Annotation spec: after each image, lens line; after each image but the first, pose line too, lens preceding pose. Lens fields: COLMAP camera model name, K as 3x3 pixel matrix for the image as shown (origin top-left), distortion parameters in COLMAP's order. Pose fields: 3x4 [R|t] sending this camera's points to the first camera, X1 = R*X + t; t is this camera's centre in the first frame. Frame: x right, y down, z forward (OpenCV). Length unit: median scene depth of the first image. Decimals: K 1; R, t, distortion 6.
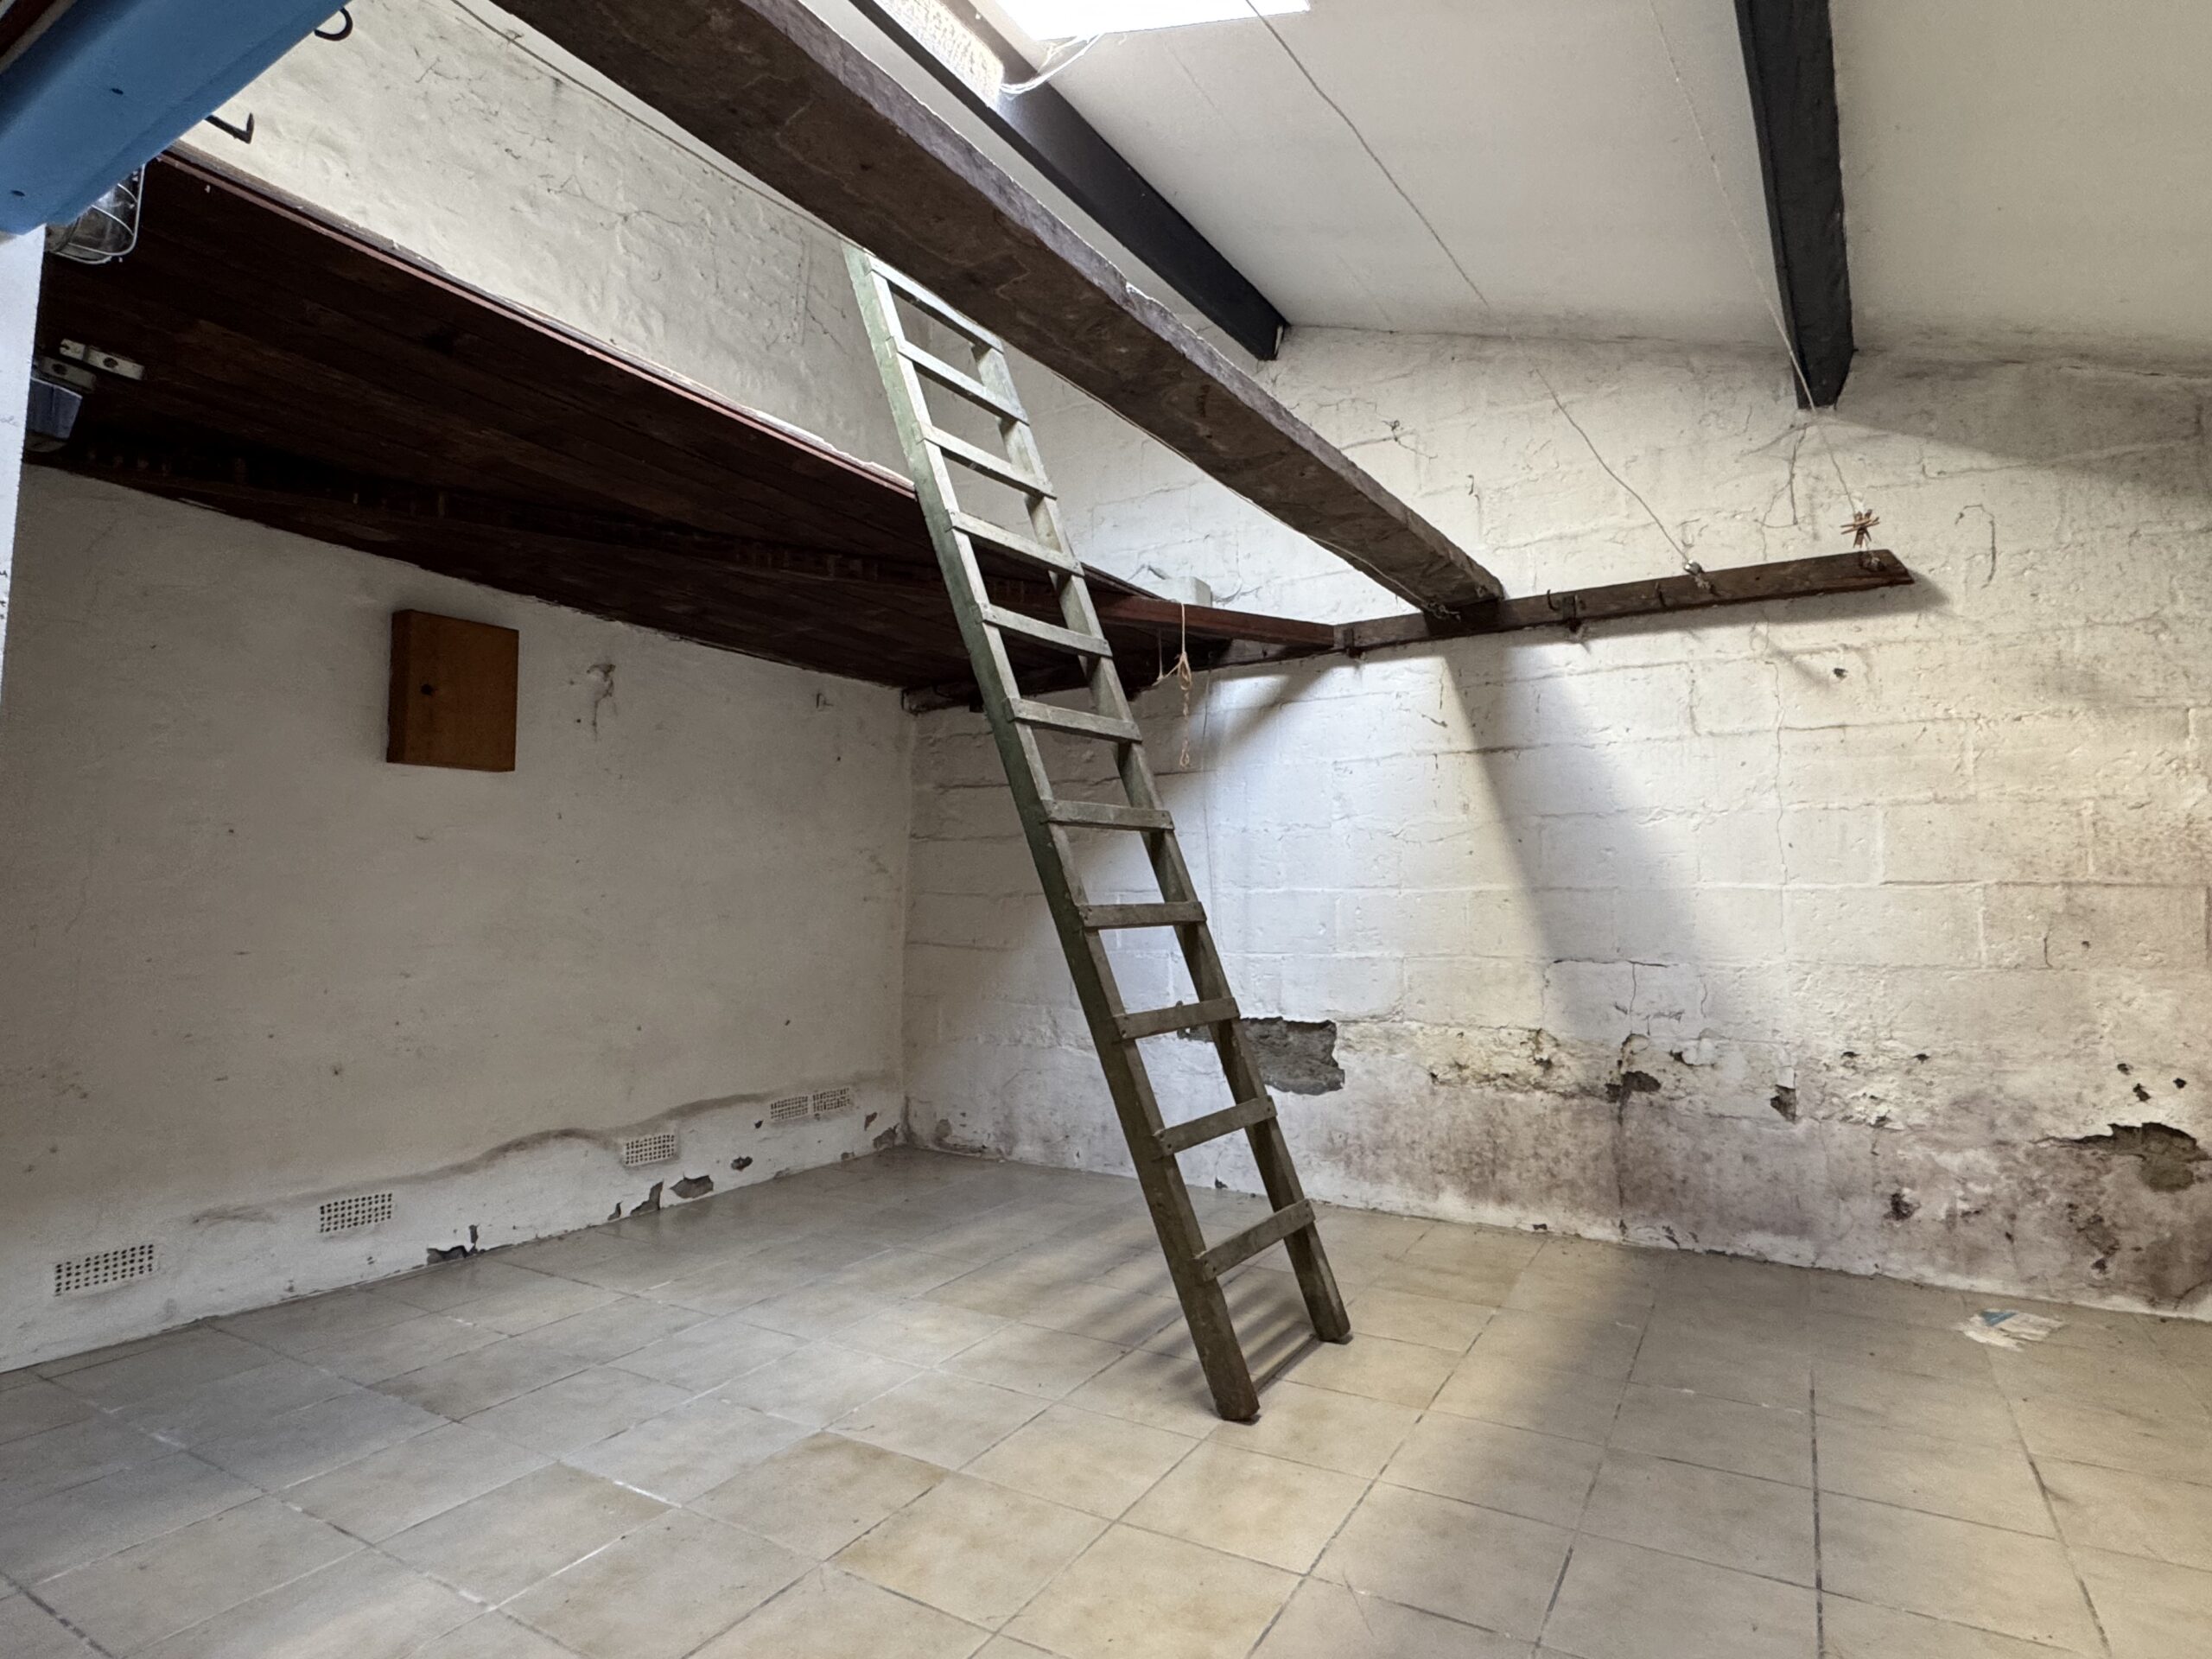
lens RADIAL K [[1155.4, 0, 1102.9], [0, 1155.4, 827.3], [0, 0, 1]] dist [-0.005071, 0.000386]
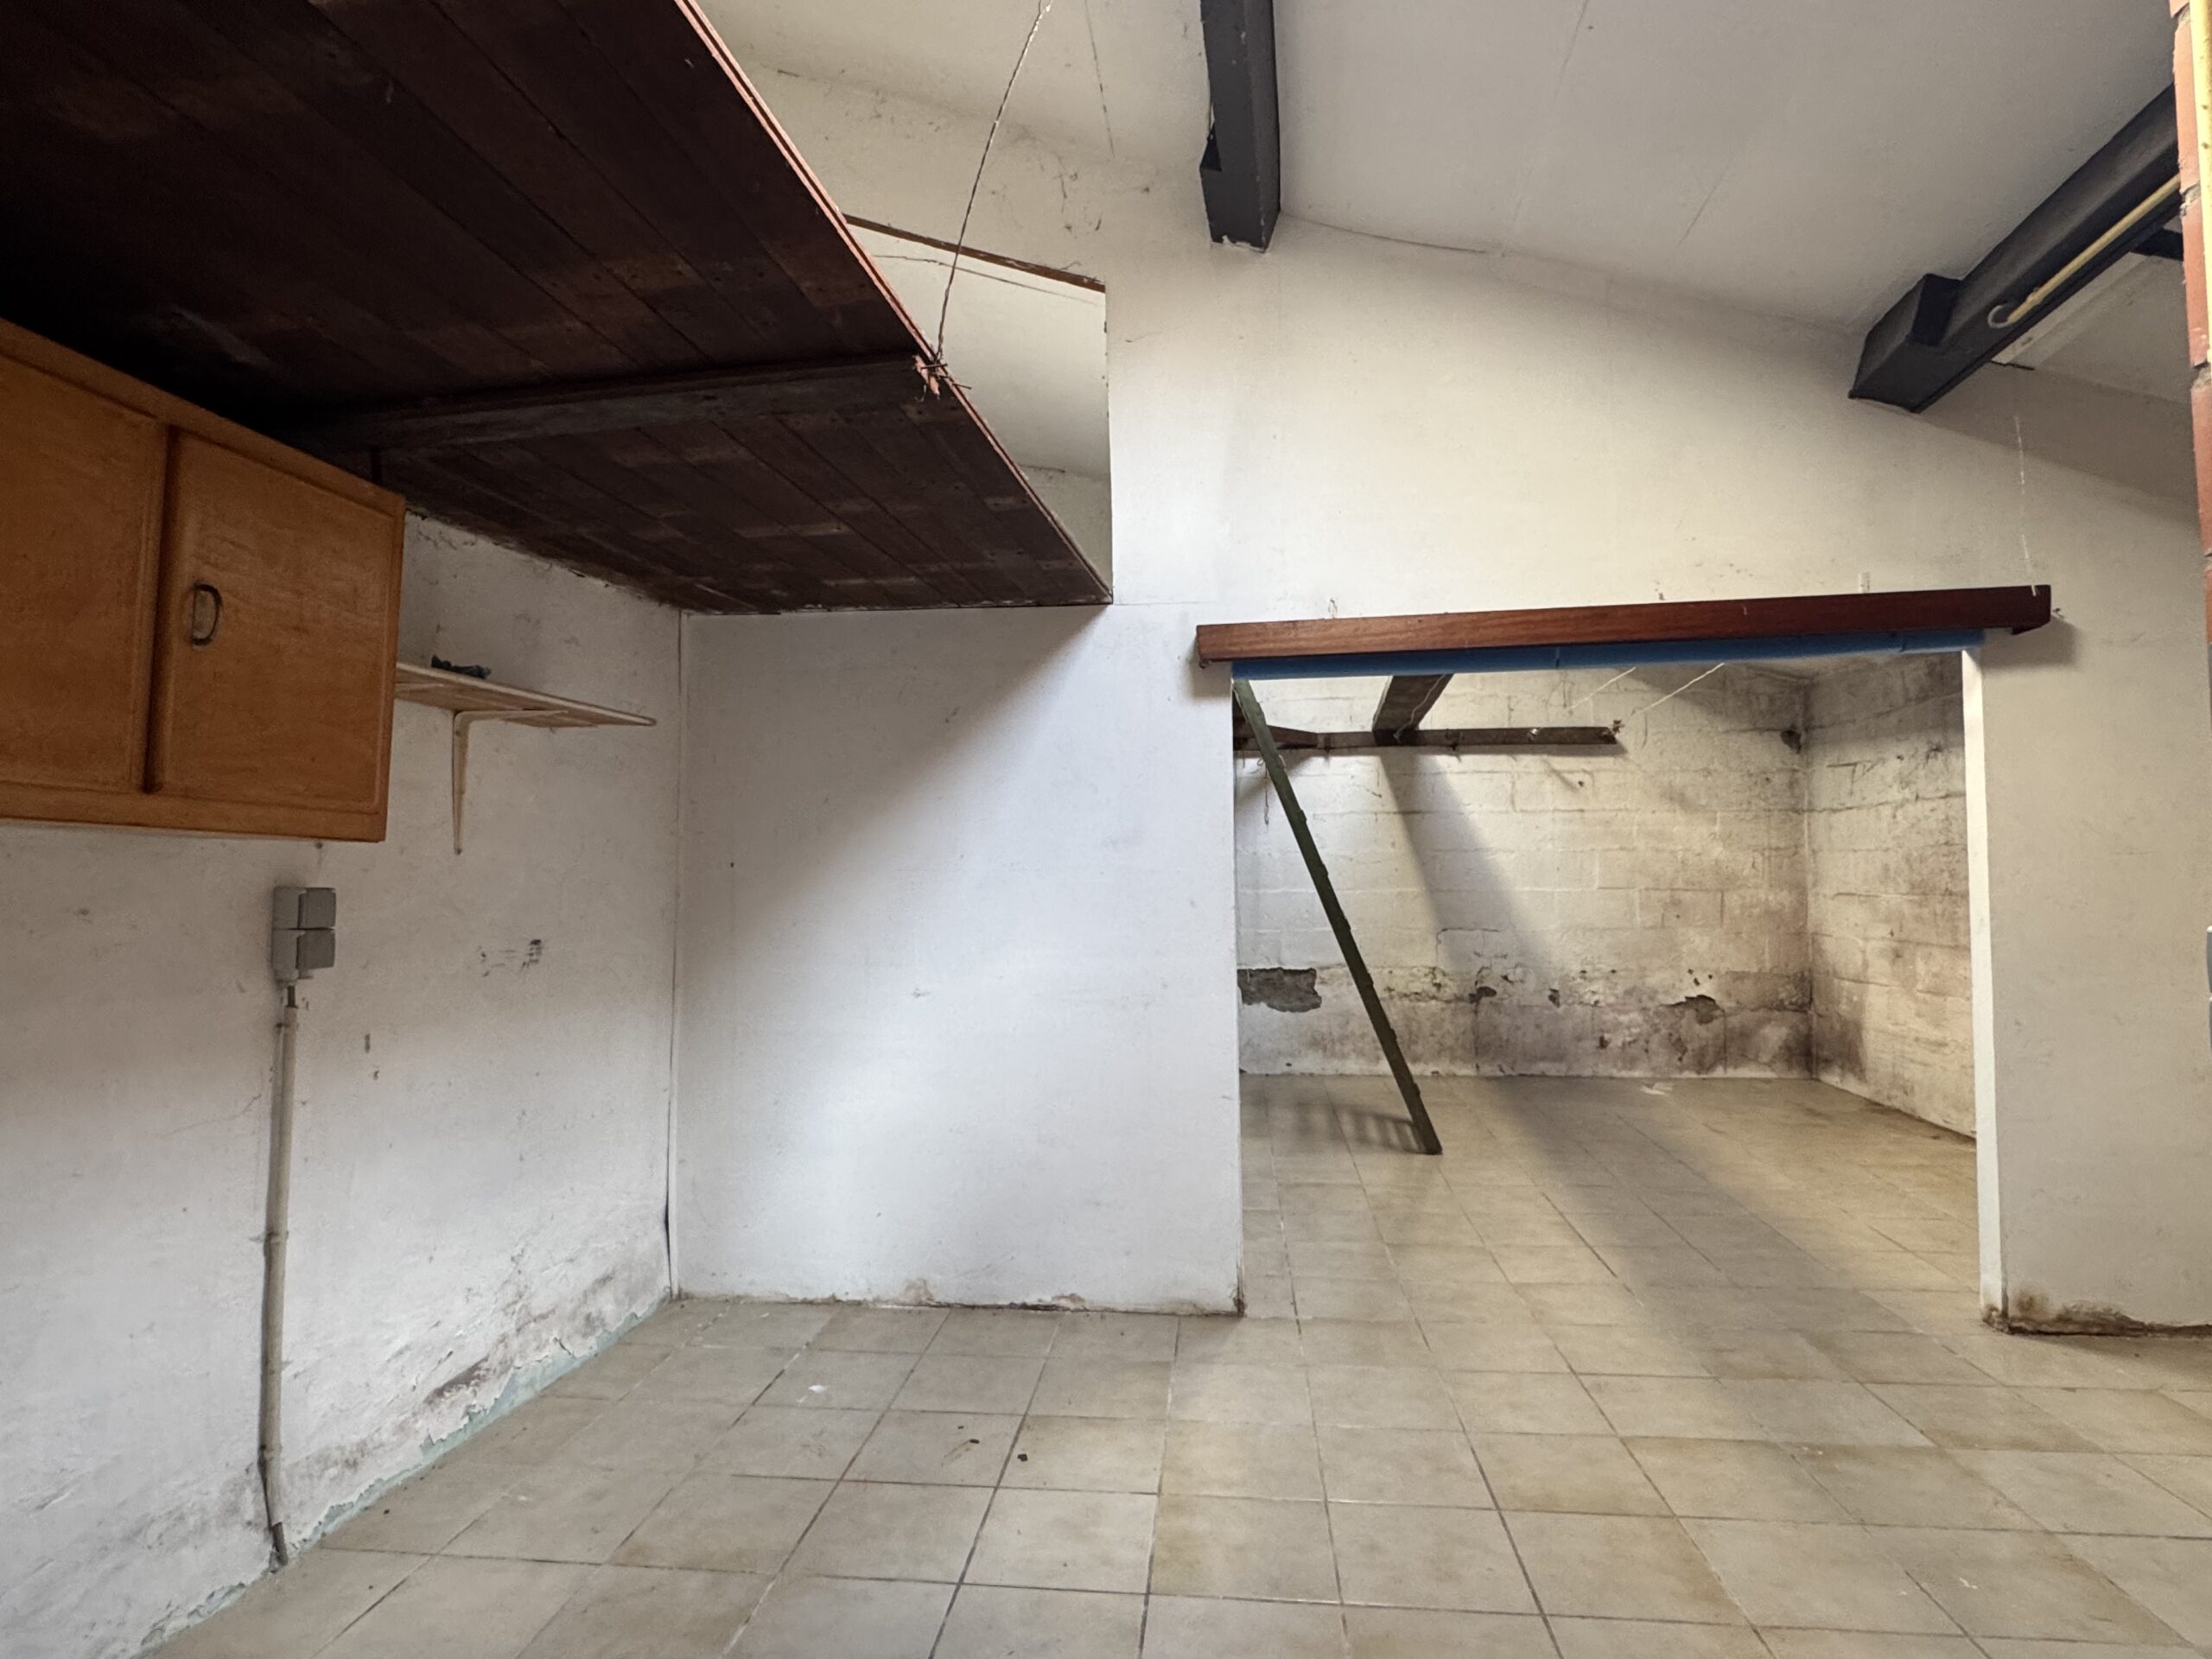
lens RADIAL K [[1155.4, 0, 1104.3], [0, 1155.4, 826.3], [0, 0, 1]] dist [-0.005071, 0.000386]
pose [[0.909099, -0.001413, 0.416577, -0.972304], [-0.019174, 0.998792, 0.045232, -0.137195], [-0.416138, -0.049108, 0.907974, -0.494510]]
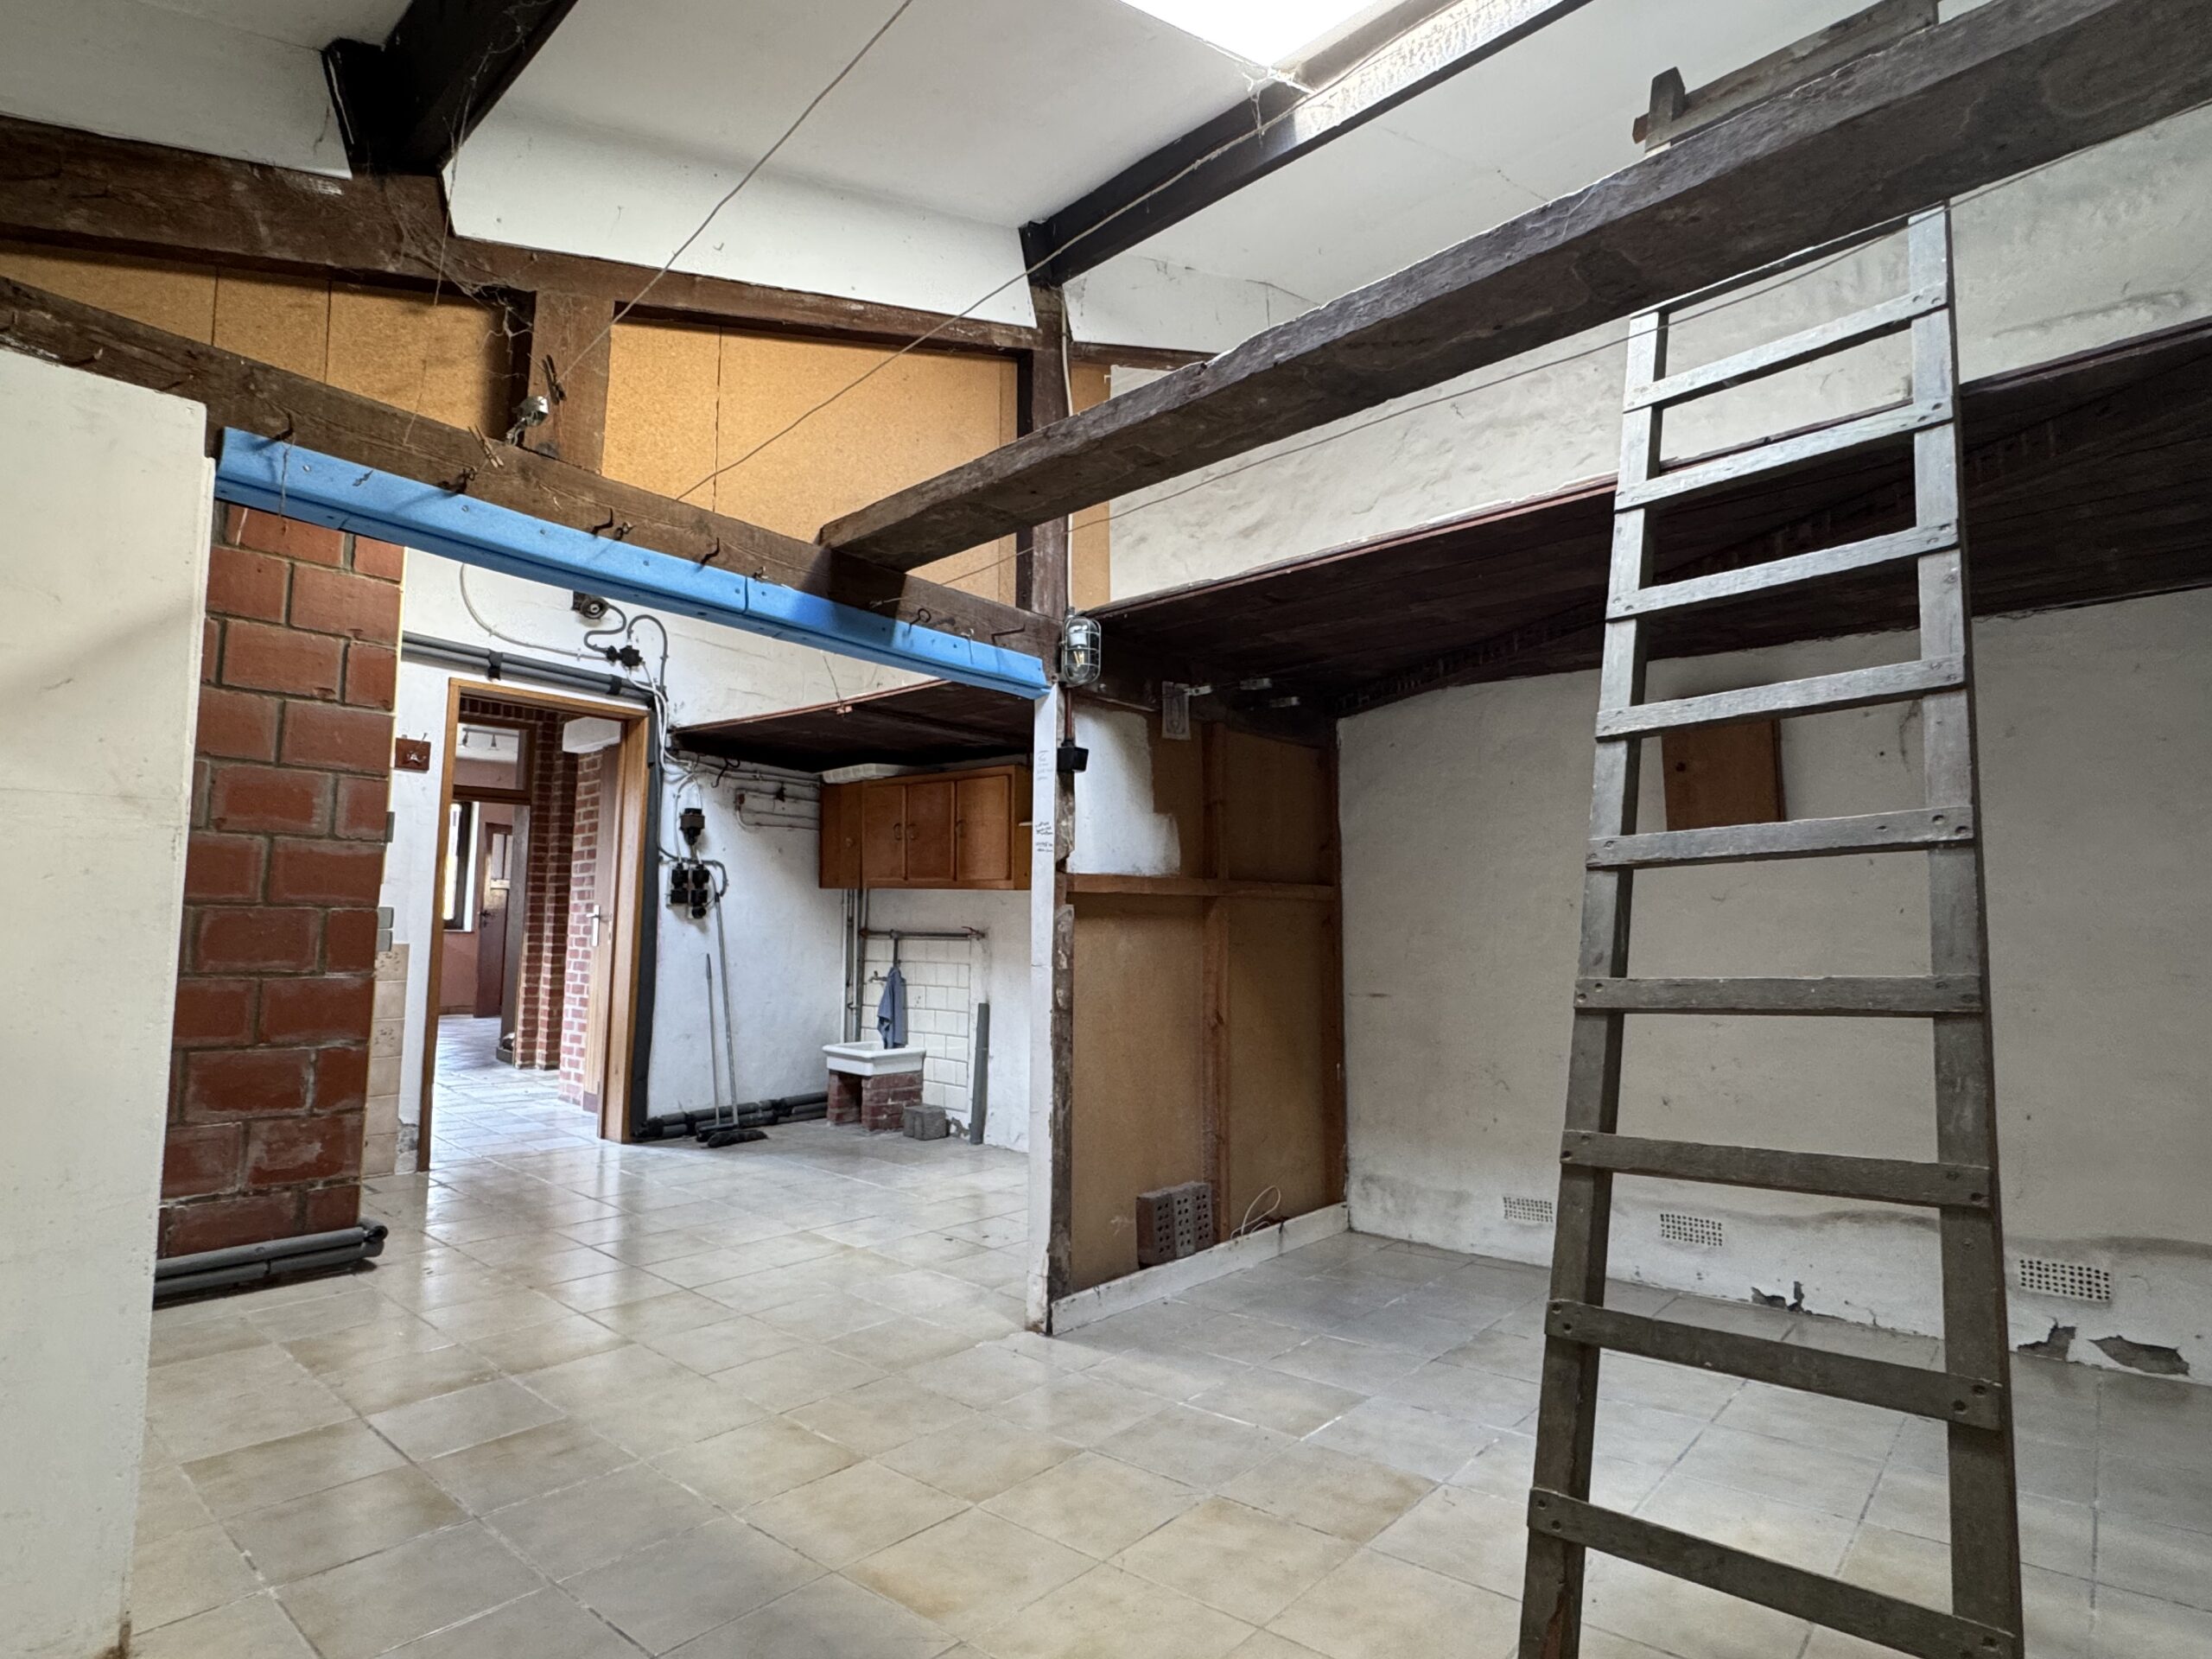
lens RADIAL K [[1155.4, 0, 1101.4], [0, 1155.4, 839.1], [0, 0, 1]] dist [-0.005071, 0.000386]
pose [[-0.173741, -0.093024, -0.980388, 0.616467], [0.076521, 0.991244, -0.107614, 0.026916], [0.981814, -0.093717, -0.165101, 0.650092]]
